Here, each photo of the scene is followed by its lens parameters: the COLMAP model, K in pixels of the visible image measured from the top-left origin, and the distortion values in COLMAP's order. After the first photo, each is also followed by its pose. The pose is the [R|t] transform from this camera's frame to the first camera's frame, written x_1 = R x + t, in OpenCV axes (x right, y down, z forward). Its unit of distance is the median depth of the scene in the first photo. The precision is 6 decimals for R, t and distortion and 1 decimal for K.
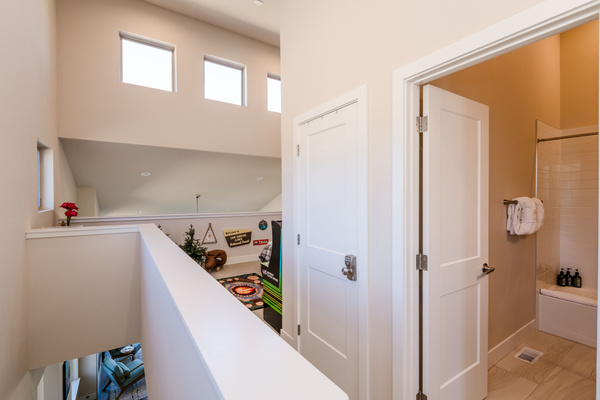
lens RADIAL K [[272.6, 0, 300.0], [0, 272.6, 200.0], [0, 0, 1]] dist [0.001212, 0.000236]
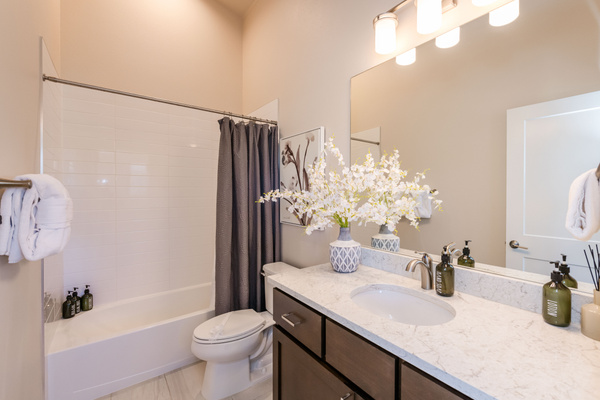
lens RADIAL K [[255.2, 0, 300.0], [0, 255.2, 200.0], [0, 0, 1]] dist [0.000017, -0.000054]
pose [[-0.078624, -0.009197, 0.996862, 0.327600], [0.007007, 0.999928, 0.009778, 0.027024], [-0.996880, 0.007754, -0.078554, 0.539260]]
